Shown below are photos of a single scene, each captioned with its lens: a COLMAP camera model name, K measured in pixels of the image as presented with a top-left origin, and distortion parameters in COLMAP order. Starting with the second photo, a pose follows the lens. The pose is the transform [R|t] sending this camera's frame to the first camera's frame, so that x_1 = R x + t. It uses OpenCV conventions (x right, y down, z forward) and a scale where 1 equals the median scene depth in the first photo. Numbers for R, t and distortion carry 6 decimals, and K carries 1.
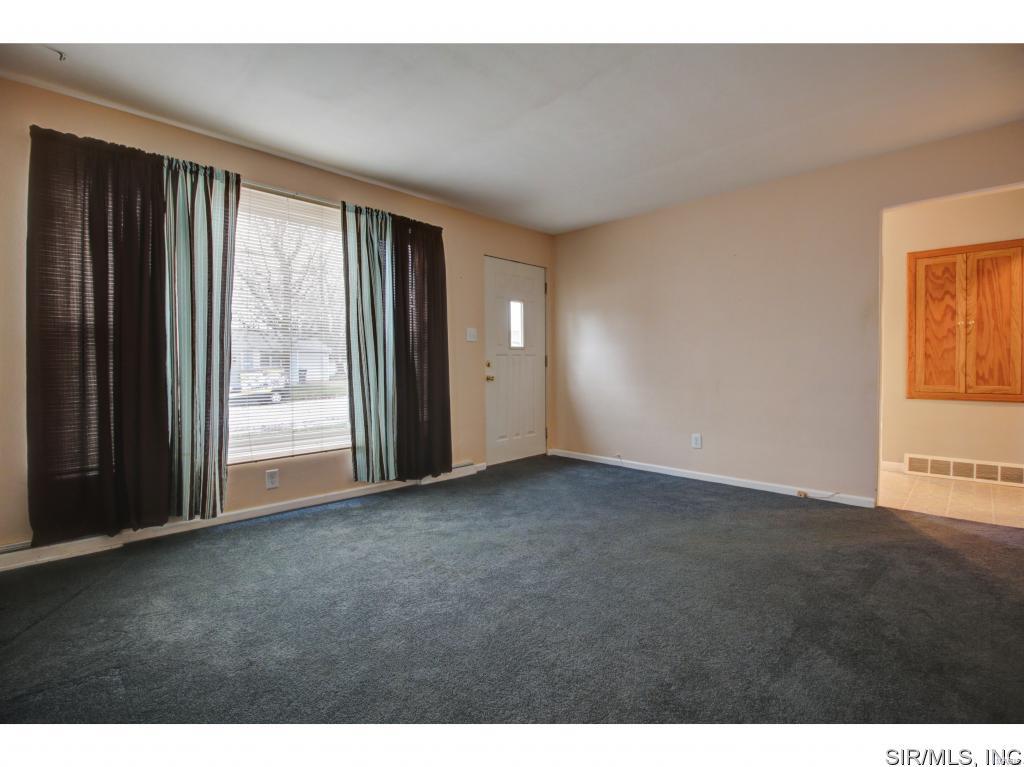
lens RADIAL K [[472.4, 0, 511.8], [0, 472.4, 372.4], [0, 0, 1]] dist [-0.003386, -0.000951]
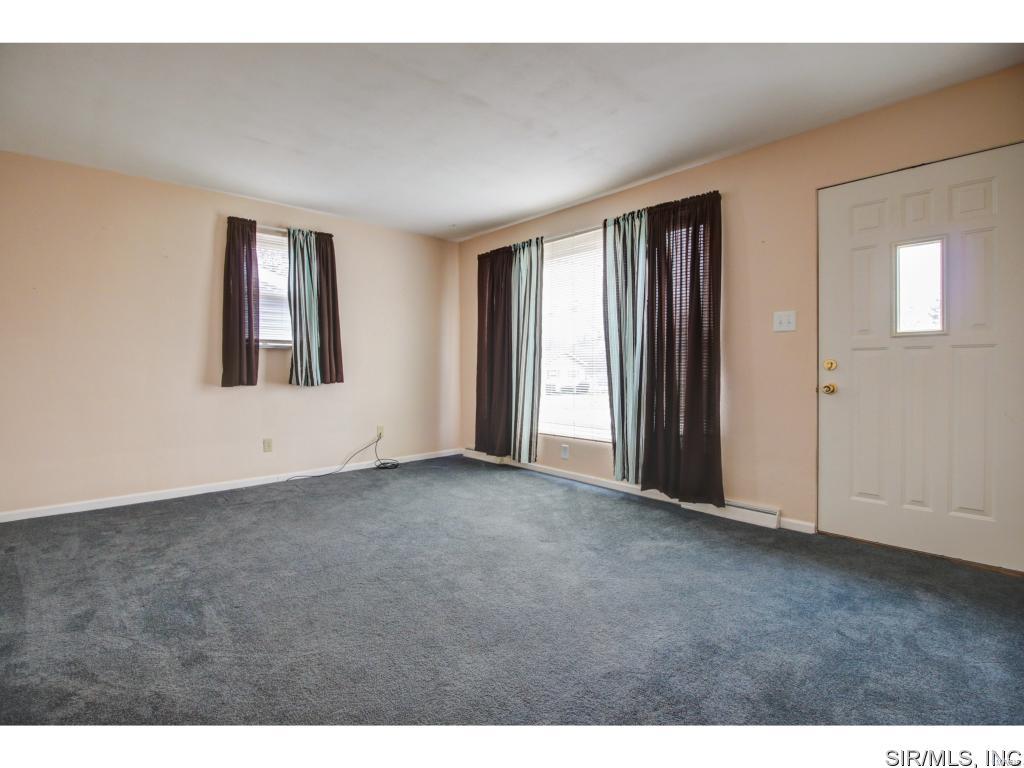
lens RADIAL K [[487.1, 0, 509.1], [0, 487.1, 359.5], [0, 0, 1]] dist [0.000056, -0.007298]
pose [[-0.047194, -0.007949, -0.998854, 0.793042], [-0.012400, 0.999896, -0.007371, -0.019543], [0.998809, 0.012038, -0.047288, 0.821931]]
